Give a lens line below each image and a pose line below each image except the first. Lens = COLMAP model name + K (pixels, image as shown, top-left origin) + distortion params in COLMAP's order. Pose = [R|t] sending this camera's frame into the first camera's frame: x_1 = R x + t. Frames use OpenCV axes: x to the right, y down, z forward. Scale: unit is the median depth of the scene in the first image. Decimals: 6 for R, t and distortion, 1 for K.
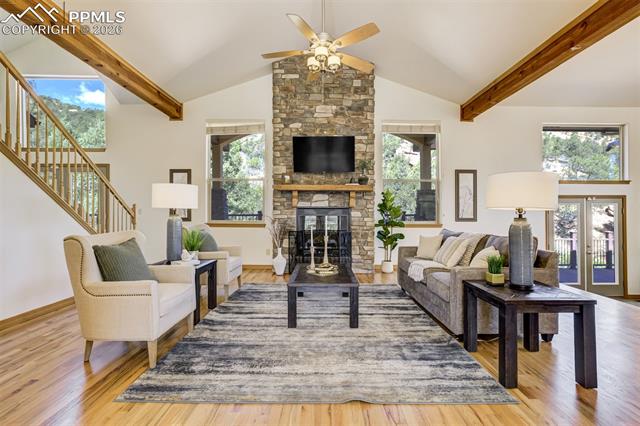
lens RADIAL K [[299.6, 0, 323.3], [0, 299.6, 206.9], [0, 0, 1]] dist [-0.023276, 0.005114]
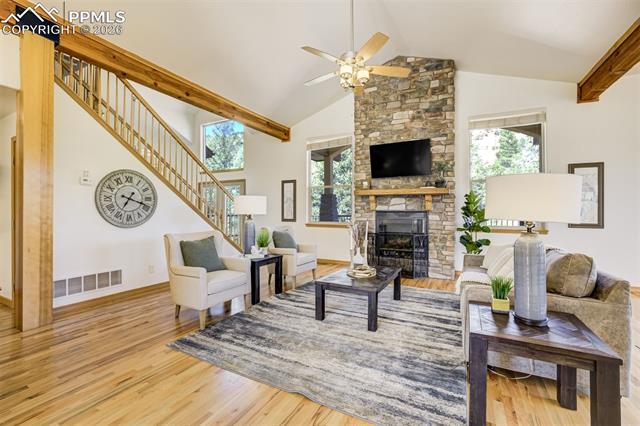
lens RADIAL K [[273.4, 0, 329.4], [0, 273.4, 208.0], [0, 0, 1]] dist [-0.024446, 0.005956]
pose [[0.891787, -0.003664, -0.452440, 0.217709], [0.006638, 0.999966, 0.004985, -0.014958], [0.452406, -0.007448, 0.891781, 0.050460]]
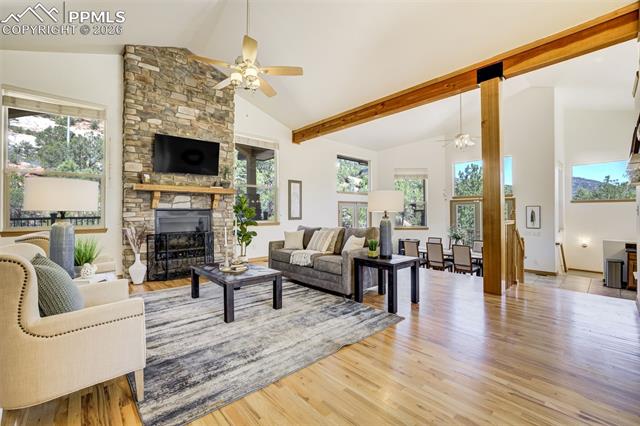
lens RADIAL K [[273.4, 0, 317.3], [0, 273.4, 204.6], [0, 0, 1]] dist [-0.024446, 0.005956]
pose [[0.749593, 0.011730, 0.661795, -0.282120], [-0.005173, 0.999916, -0.011864, -0.004487], [-0.661879, 0.005469, 0.749591, 0.032051]]
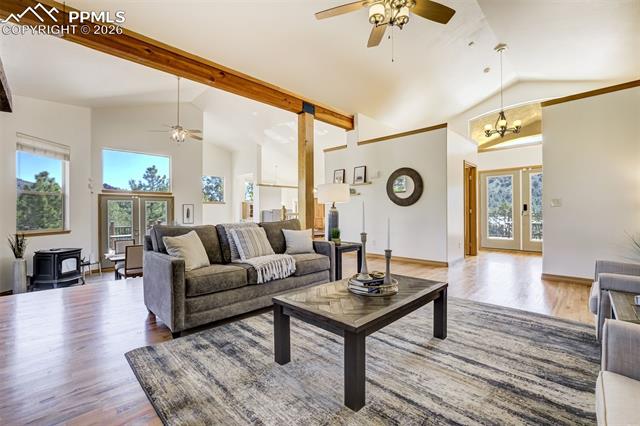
lens RADIAL K [[273.4, 0, 308.1], [0, 273.4, 210.7], [0, 0, 1]] dist [-0.024446, 0.005956]
pose [[-0.685475, 0.002810, 0.728090, -0.219241], [-0.011534, 0.999825, -0.014718, 0.036651], [-0.728004, -0.018487, -0.685323, 0.973909]]
